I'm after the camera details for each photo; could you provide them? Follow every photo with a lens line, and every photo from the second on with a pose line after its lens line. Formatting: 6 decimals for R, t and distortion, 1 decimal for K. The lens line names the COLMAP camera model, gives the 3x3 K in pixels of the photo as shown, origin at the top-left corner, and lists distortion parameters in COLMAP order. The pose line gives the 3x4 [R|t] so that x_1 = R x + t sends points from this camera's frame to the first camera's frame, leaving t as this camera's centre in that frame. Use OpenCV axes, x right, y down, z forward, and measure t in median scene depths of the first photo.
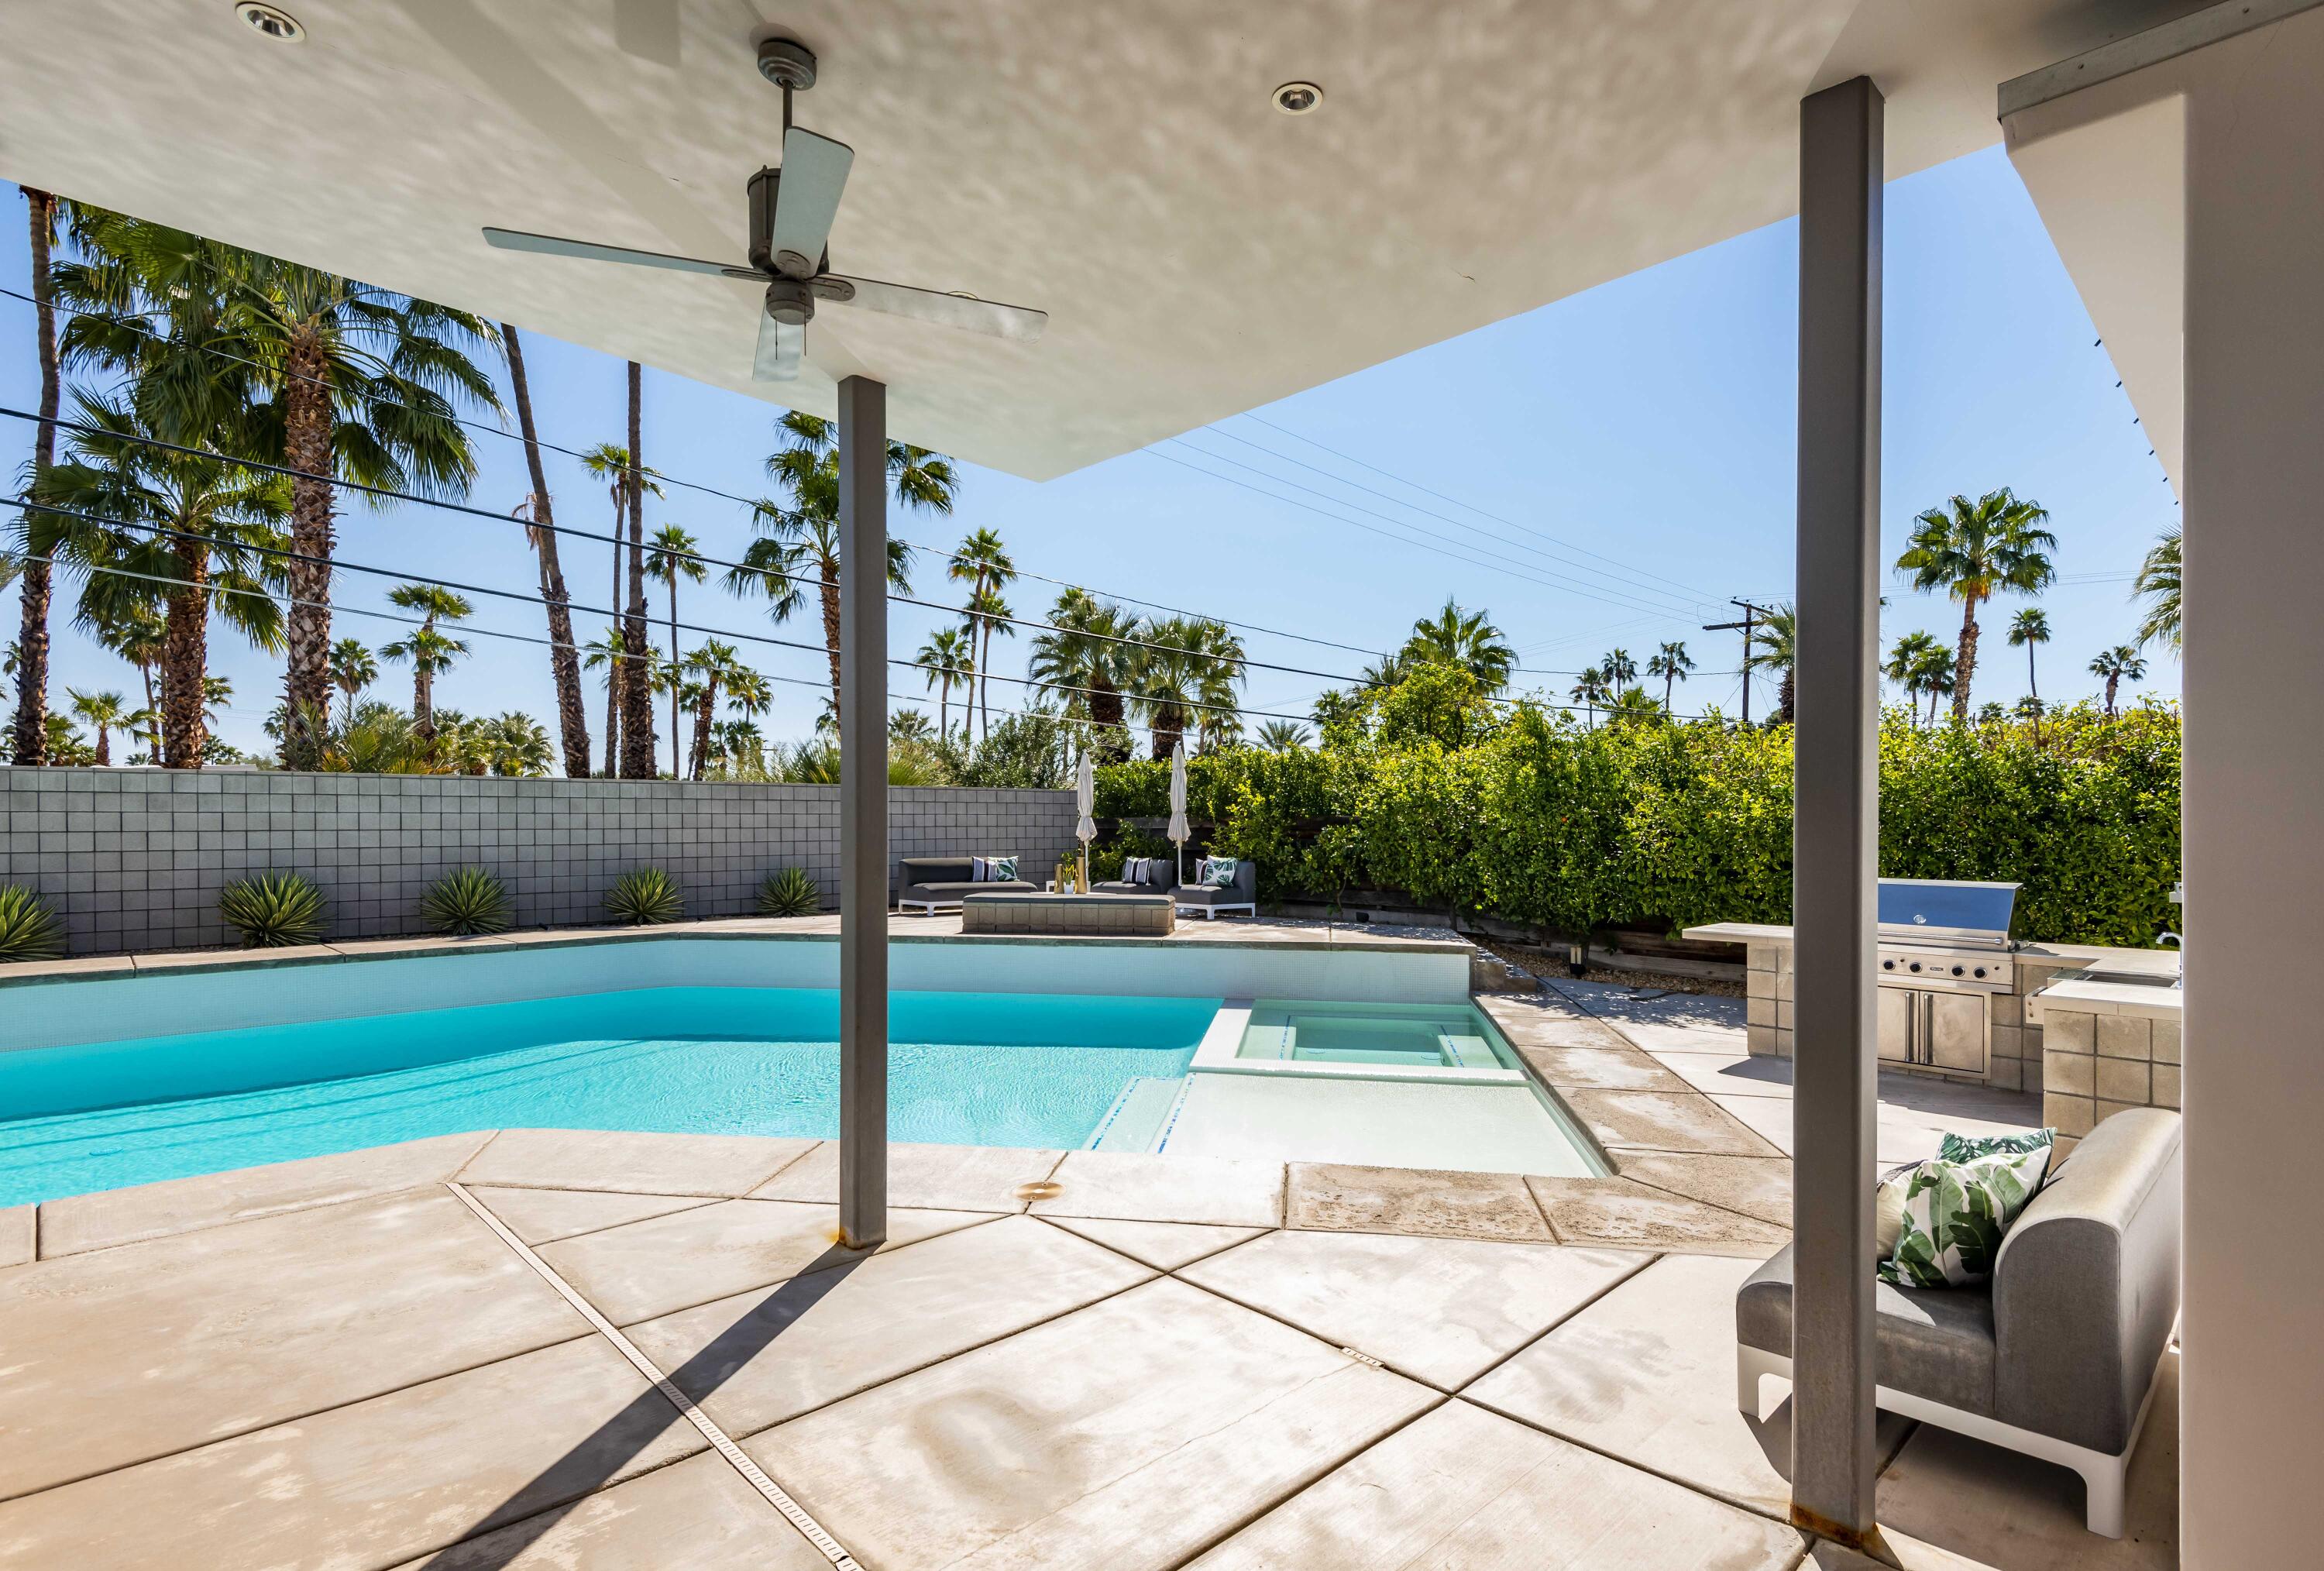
lens RADIAL K [[1113.2, 0, 1115.1], [0, 1113.2, 820.9], [0, 0, 1]] dist [0.026140, -0.020004]
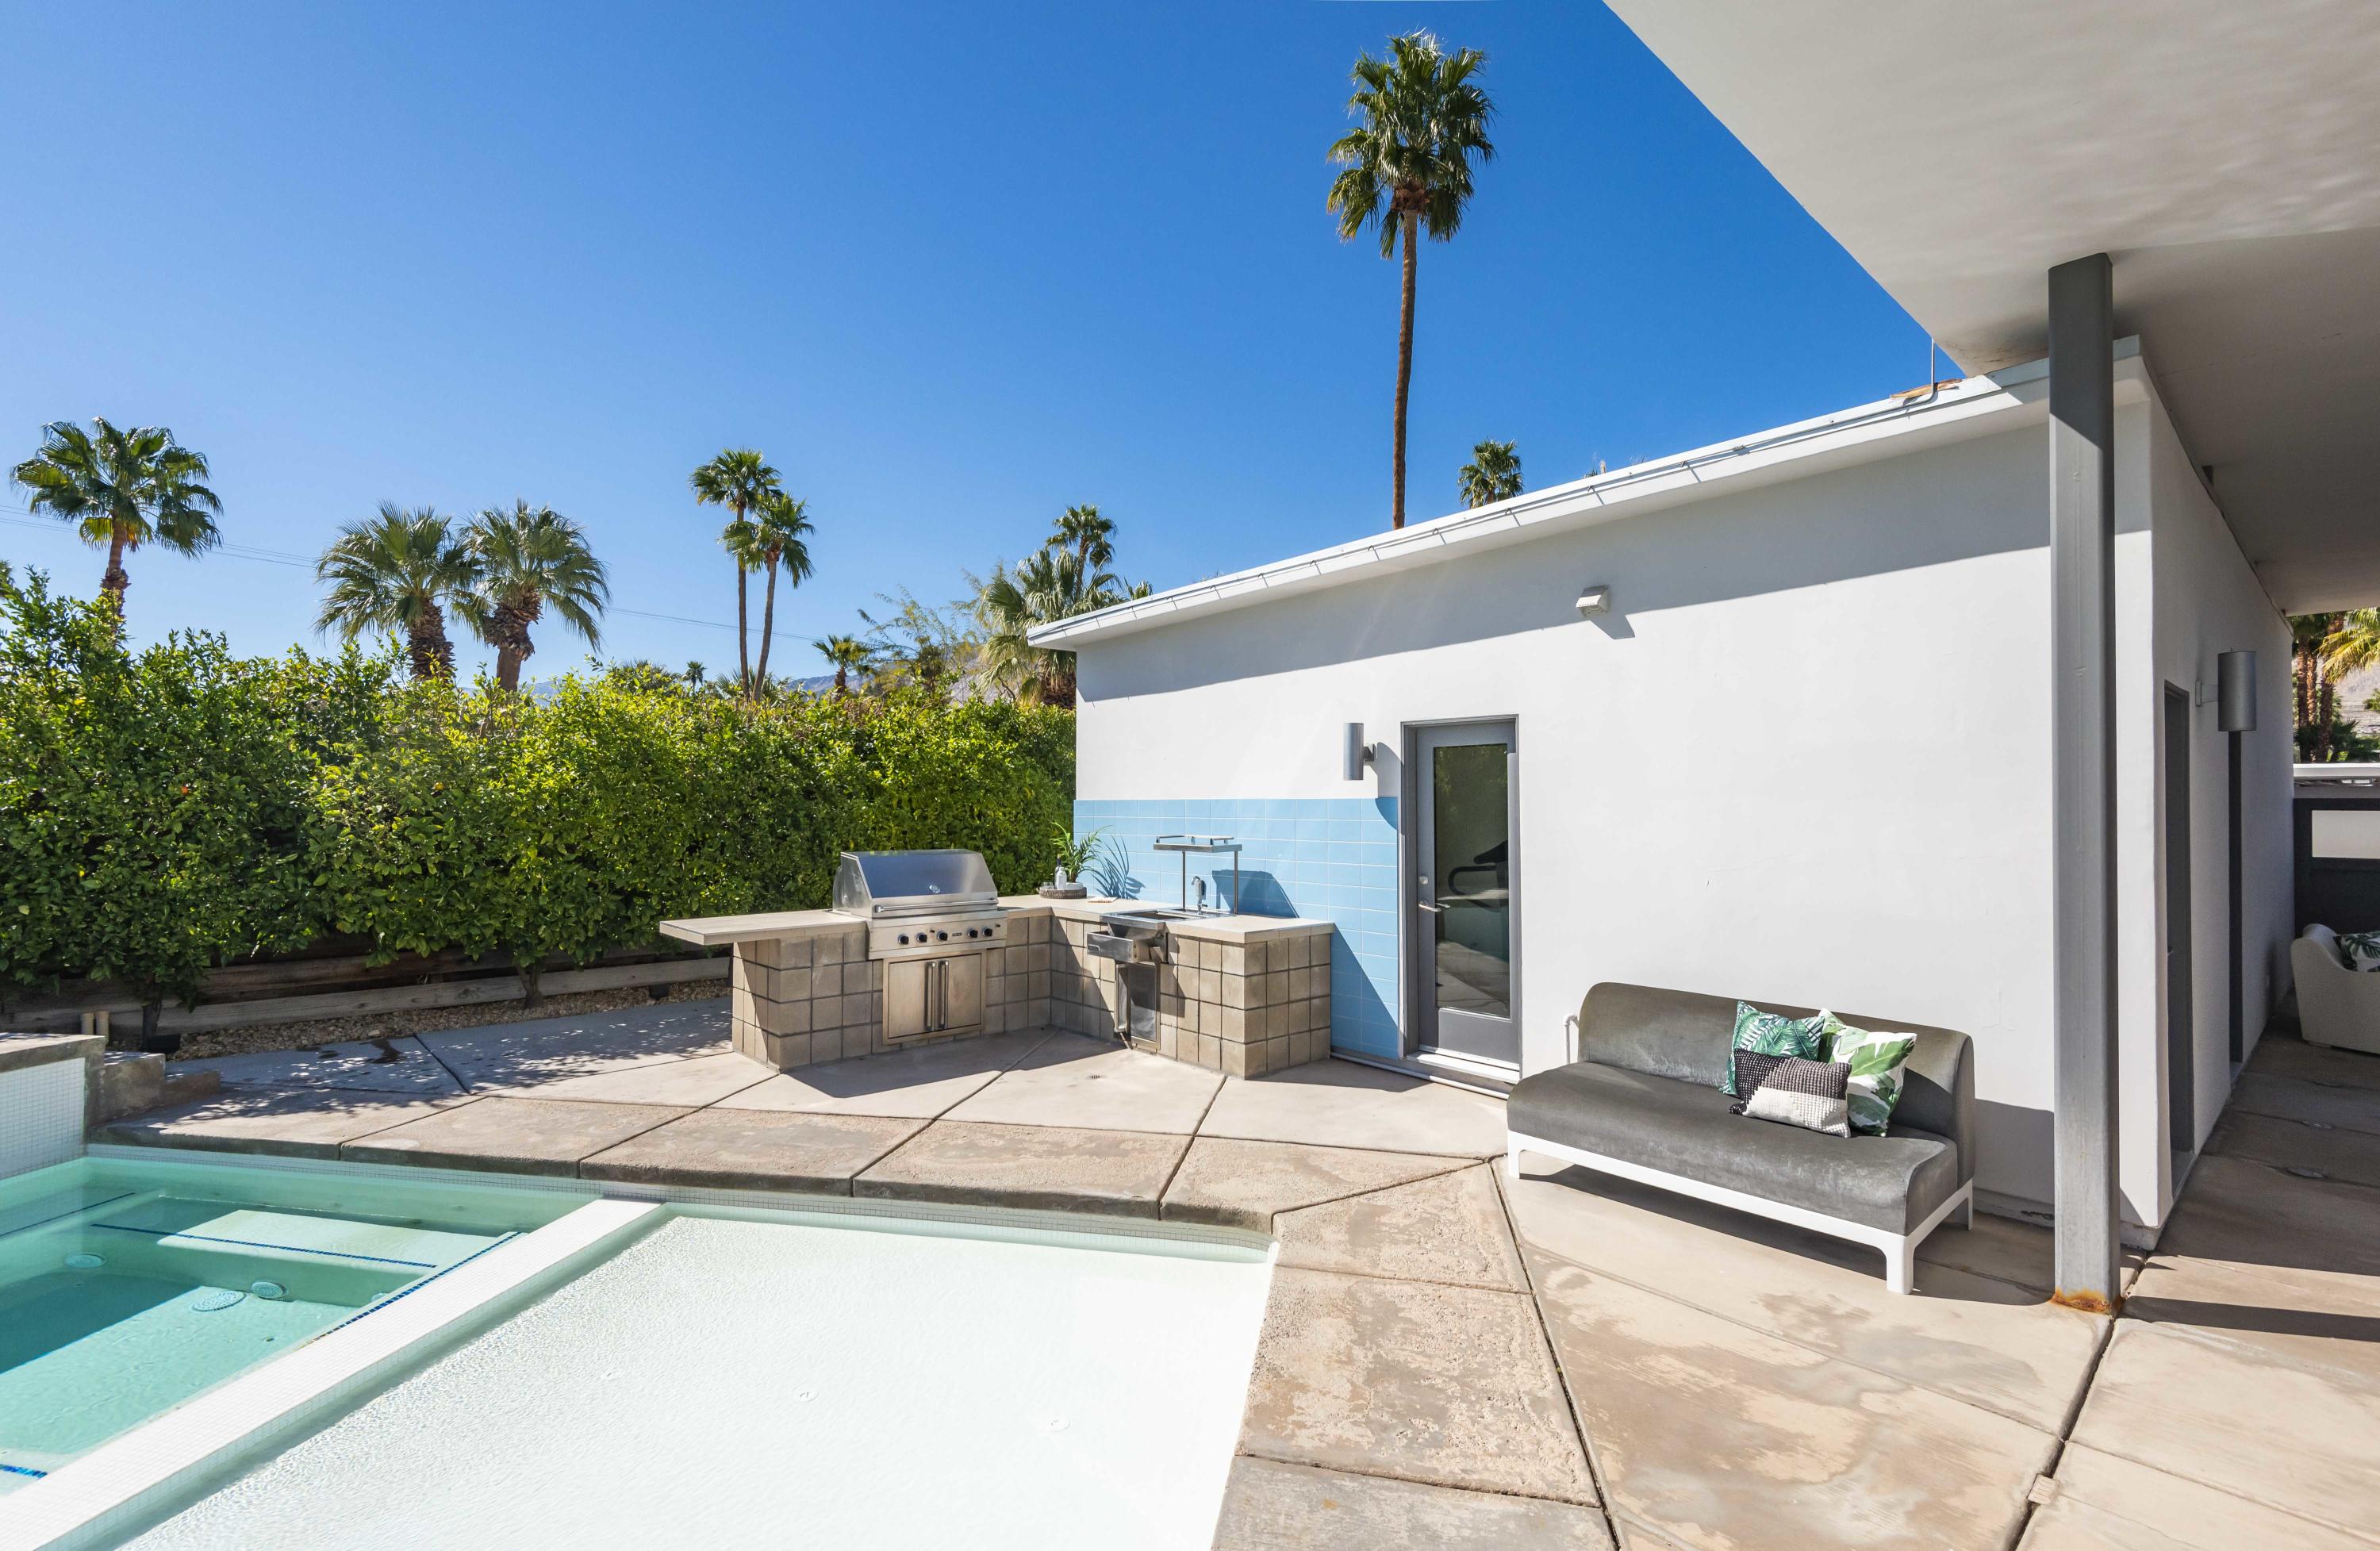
lens RADIAL K [[1065.6, 0, 1167.7], [0, 1065.6, 792.9], [0, 0, 1]] dist [0.031024, -0.015384]
pose [[0.014036, 0.006628, 0.999880, -0.106397], [0.000974, 0.999977, -0.006643, 0.002937], [-0.999901, 0.001067, 0.014029, 0.327183]]
